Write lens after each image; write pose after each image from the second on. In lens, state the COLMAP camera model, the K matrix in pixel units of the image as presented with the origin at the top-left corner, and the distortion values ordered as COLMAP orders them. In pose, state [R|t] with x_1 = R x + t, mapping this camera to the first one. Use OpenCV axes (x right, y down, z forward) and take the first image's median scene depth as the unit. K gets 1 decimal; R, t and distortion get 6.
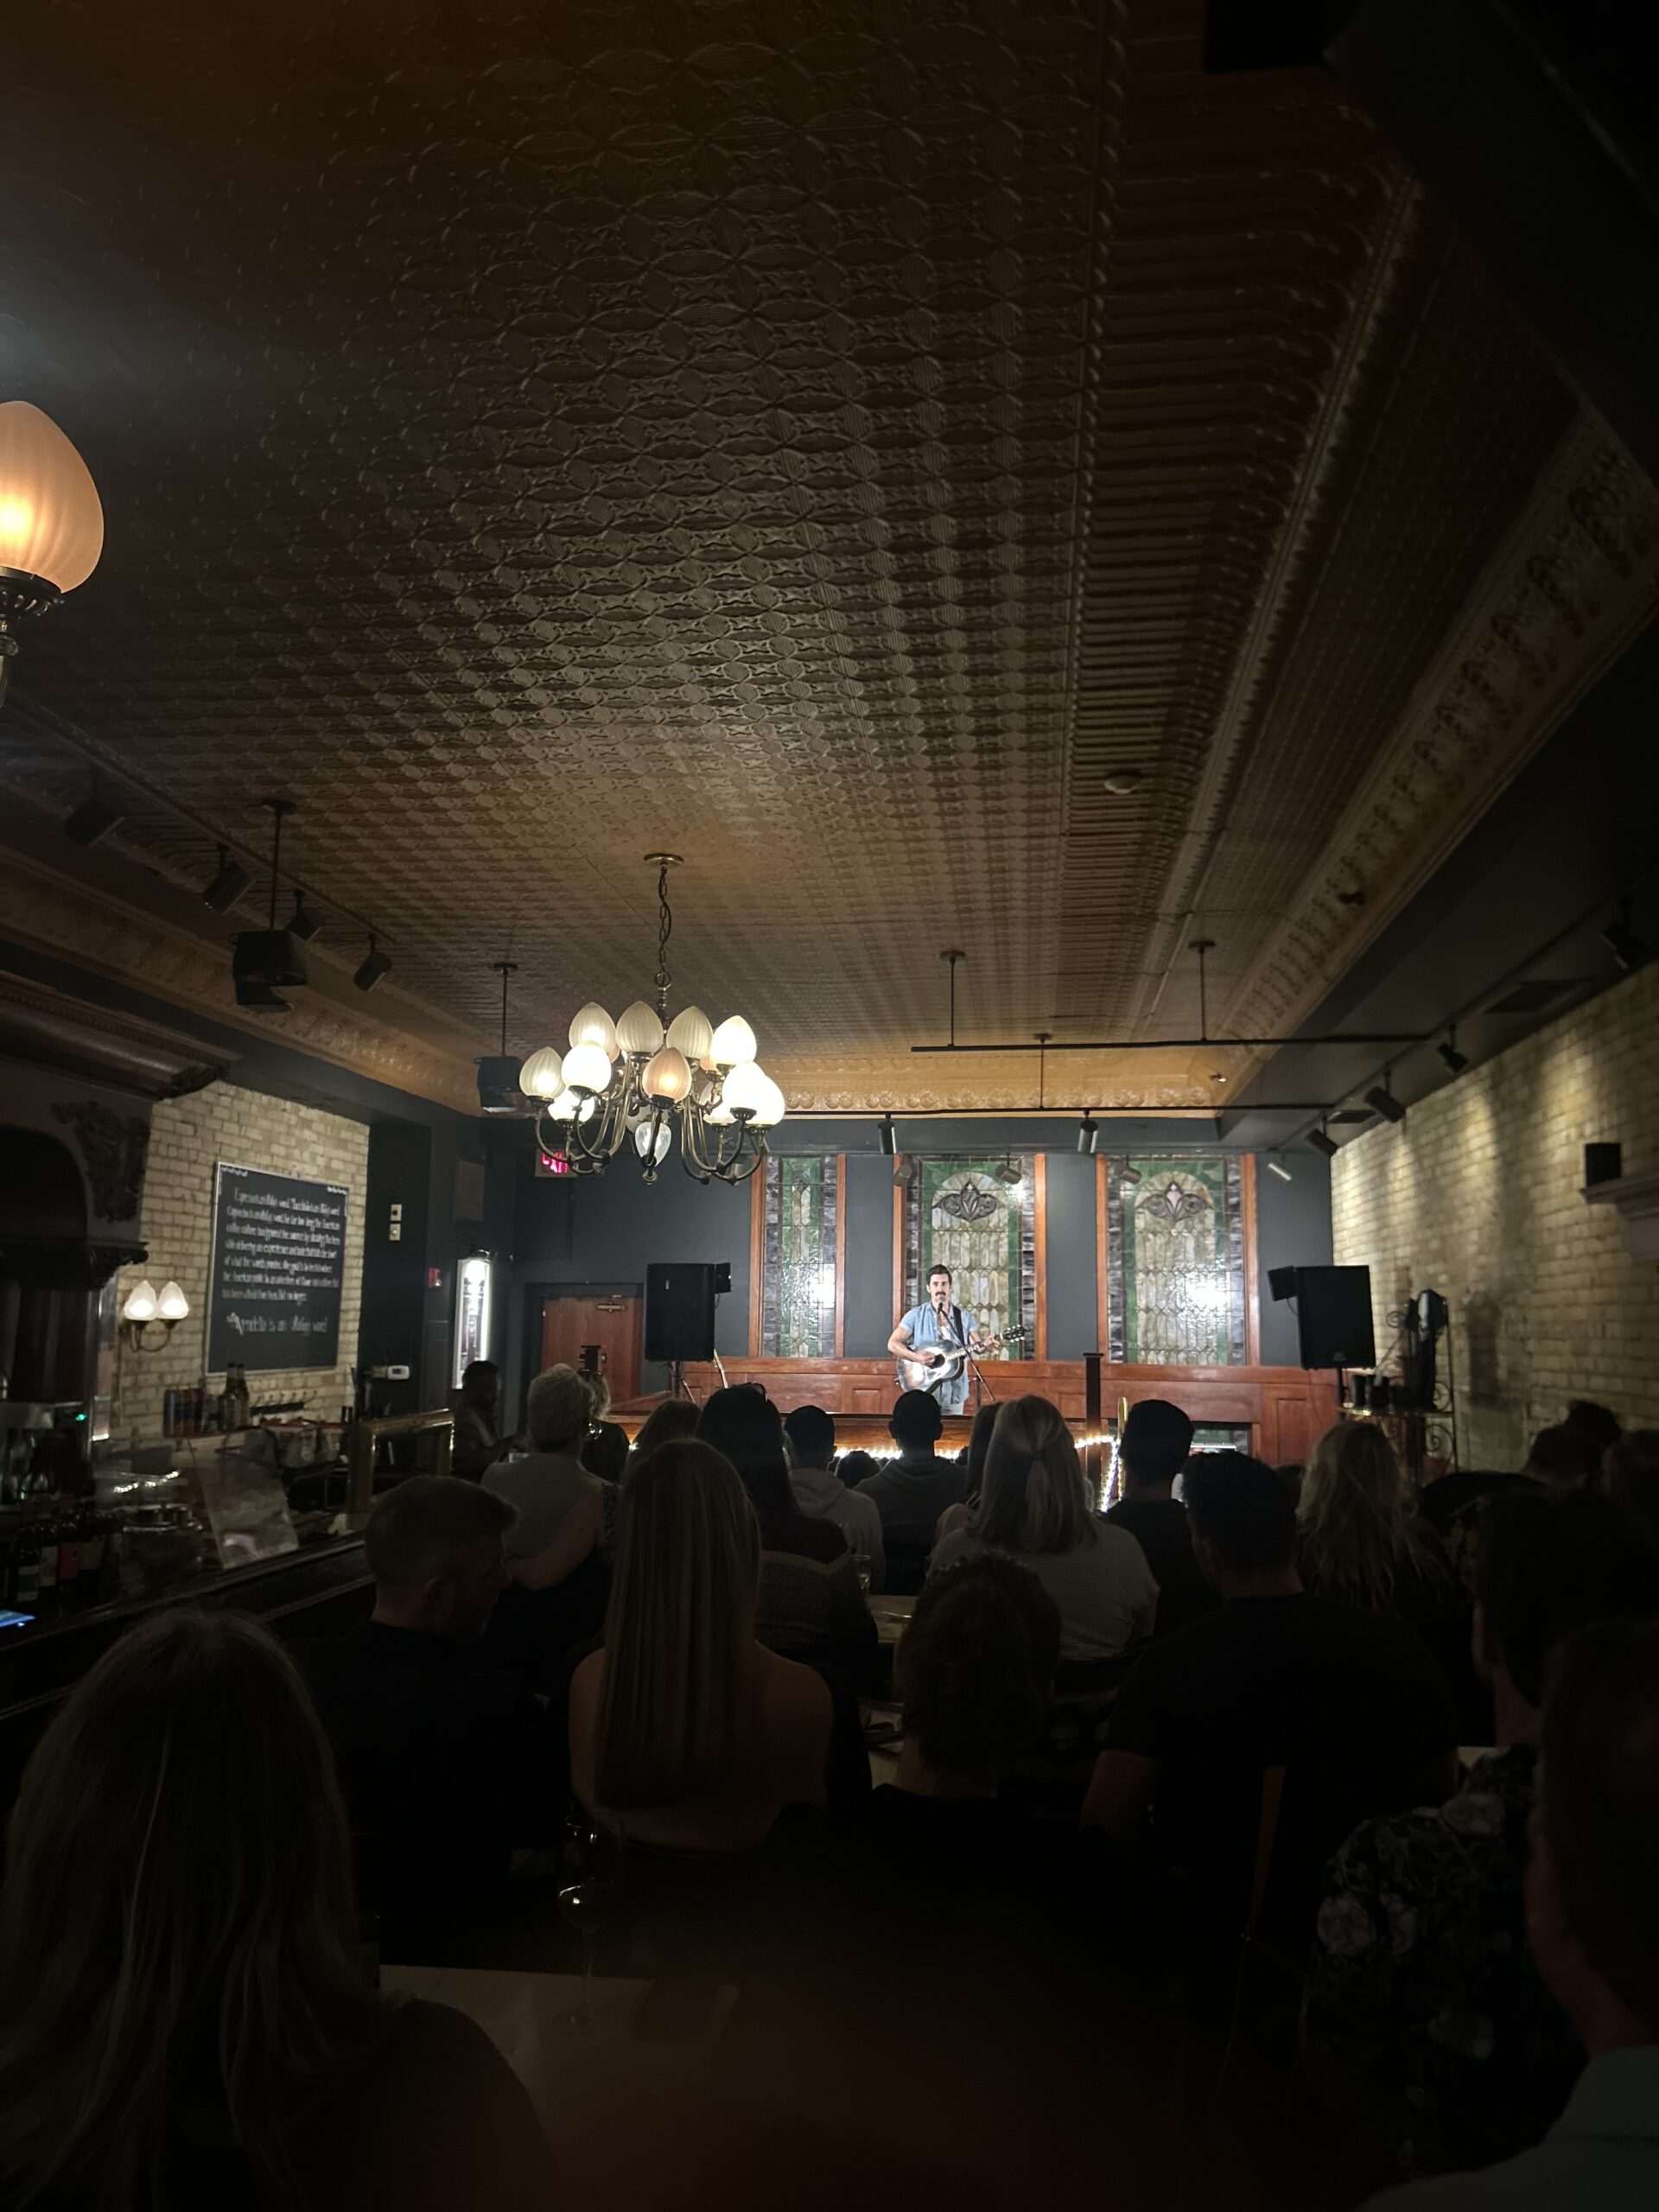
lens RADIAL K [[1669.5, 0, 827.8], [0, 1669.5, 1101.7], [0, 0, 1]] dist [0.070936, -0.003108]
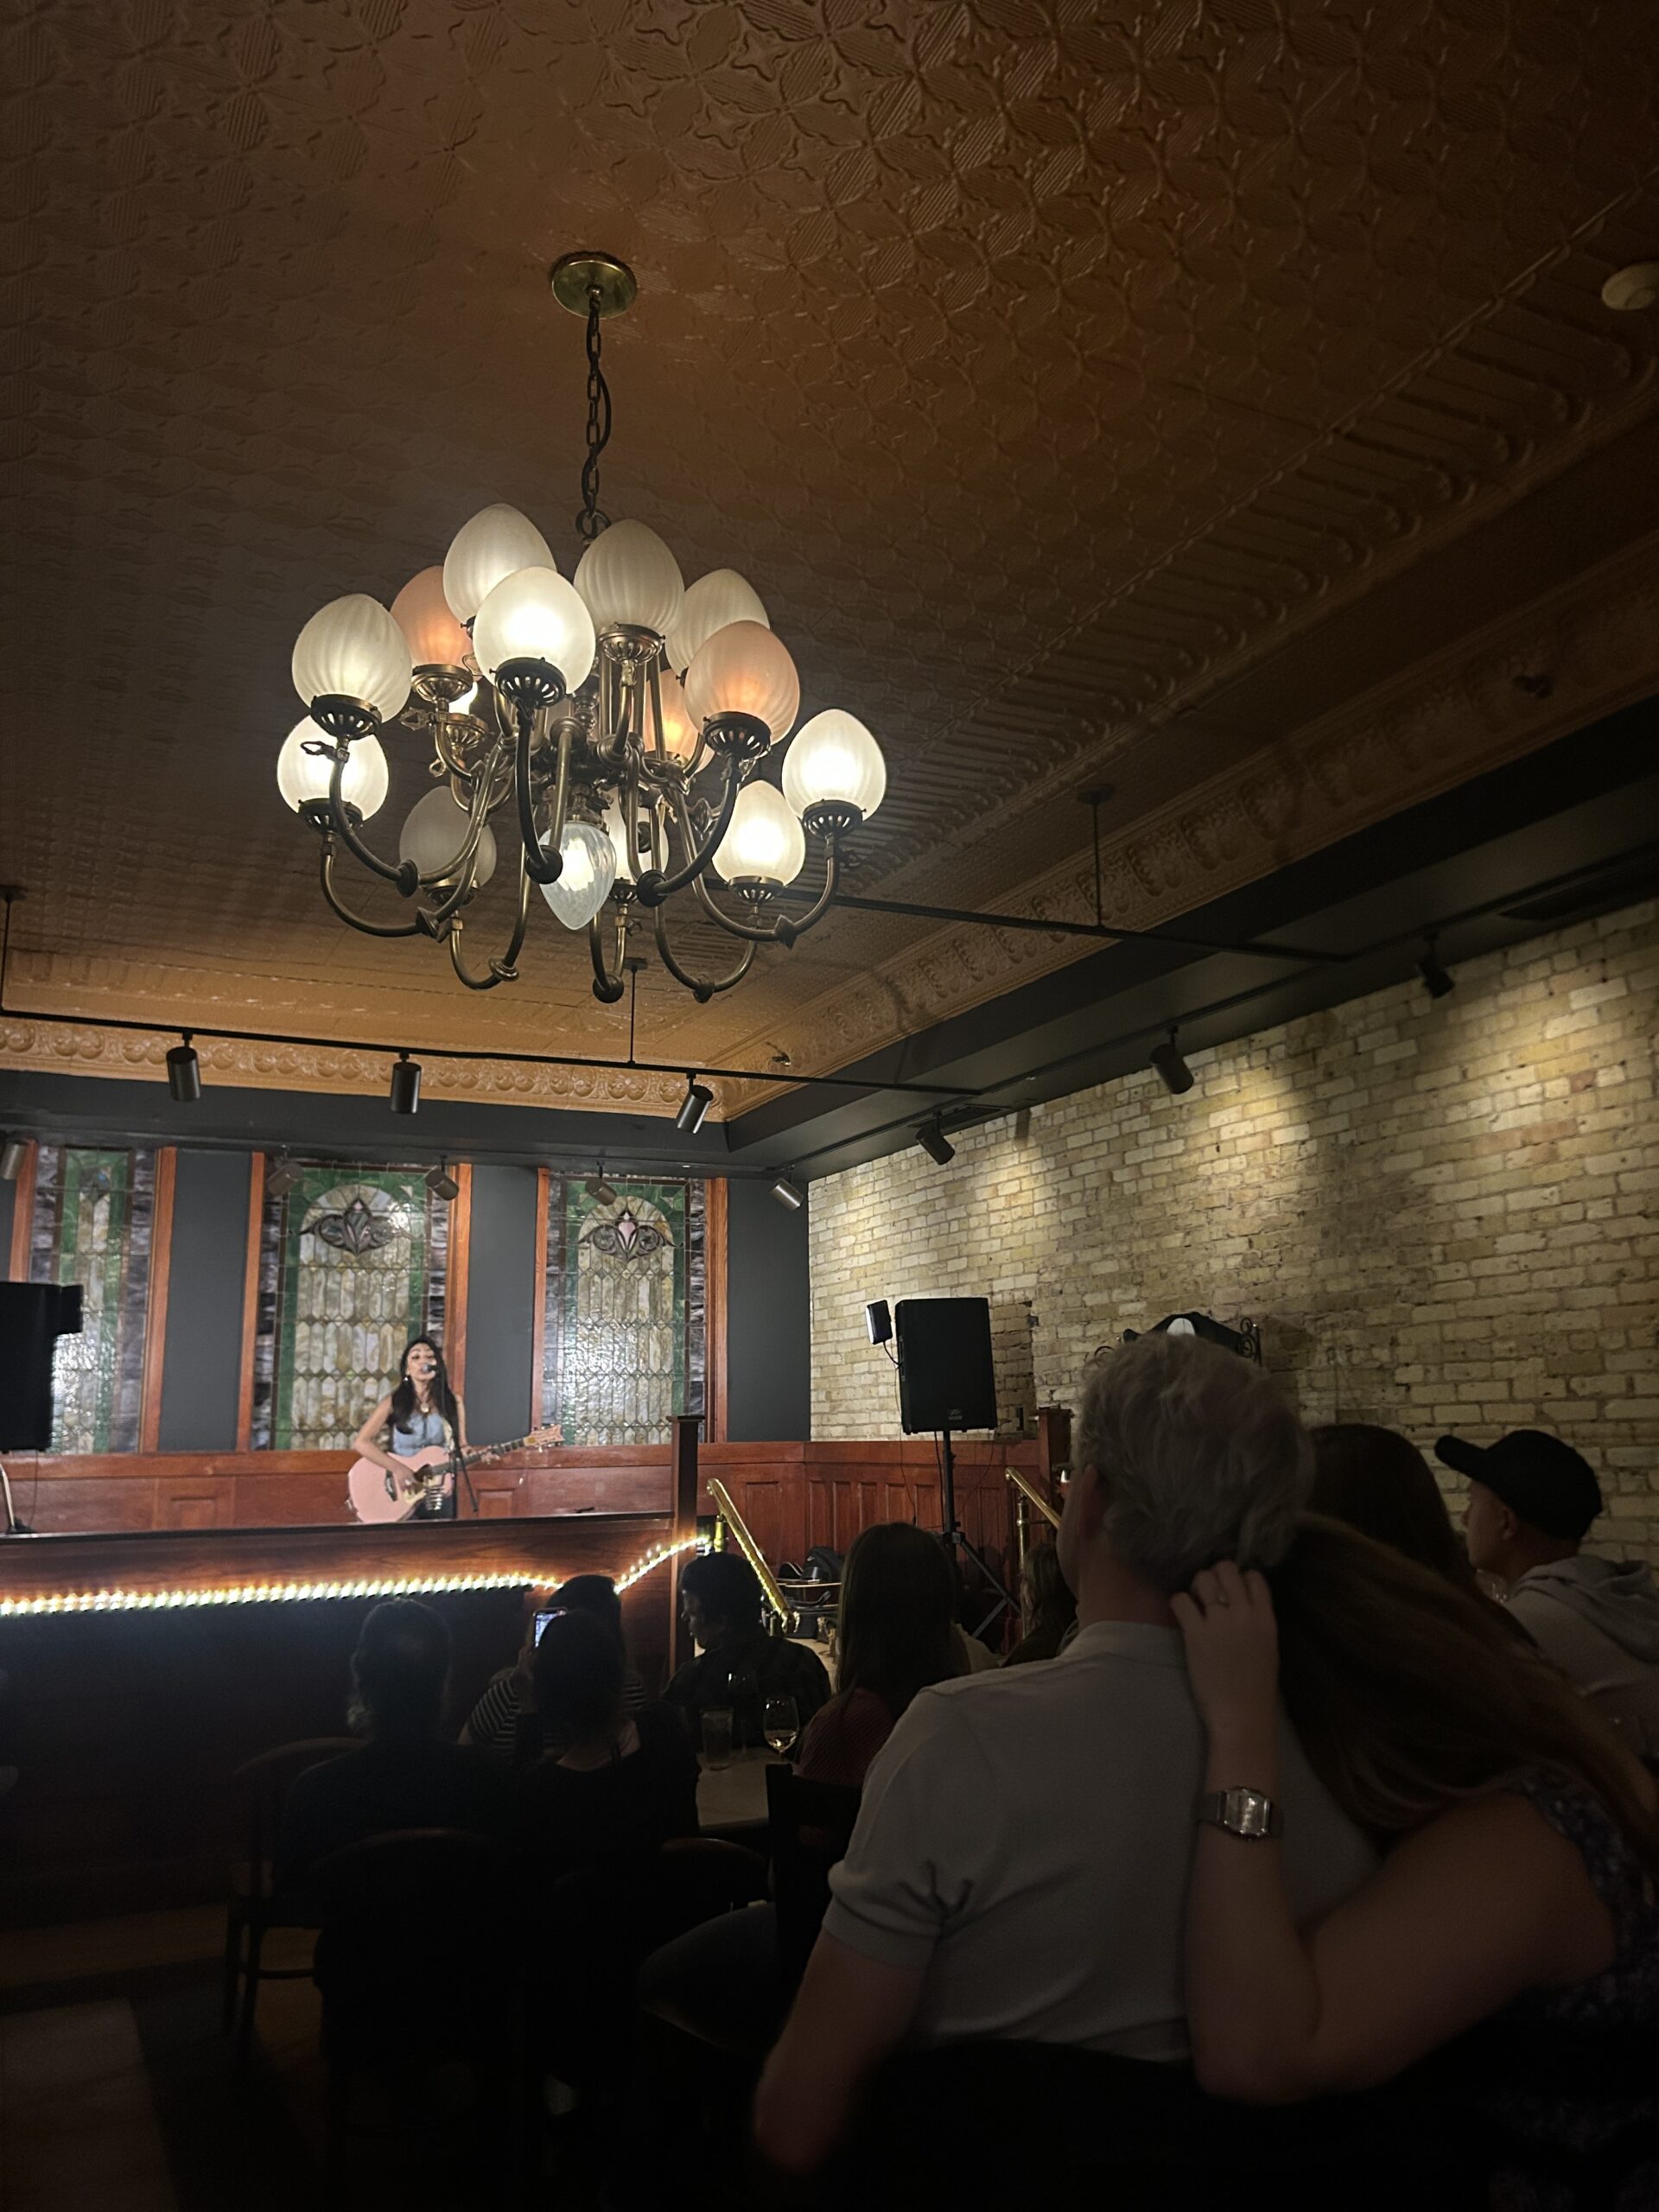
lens RADIAL K [[1669.5, 0, 830.5], [0, 1669.5, 1105.0], [0, 0, 1]] dist [0.070936, -0.003108]
pose [[0.836531, 0.082509, 0.541672, -0.139756], [-0.046543, 0.995724, -0.079794, 0.056588], [-0.545940, 0.041539, 0.836794, 0.290809]]
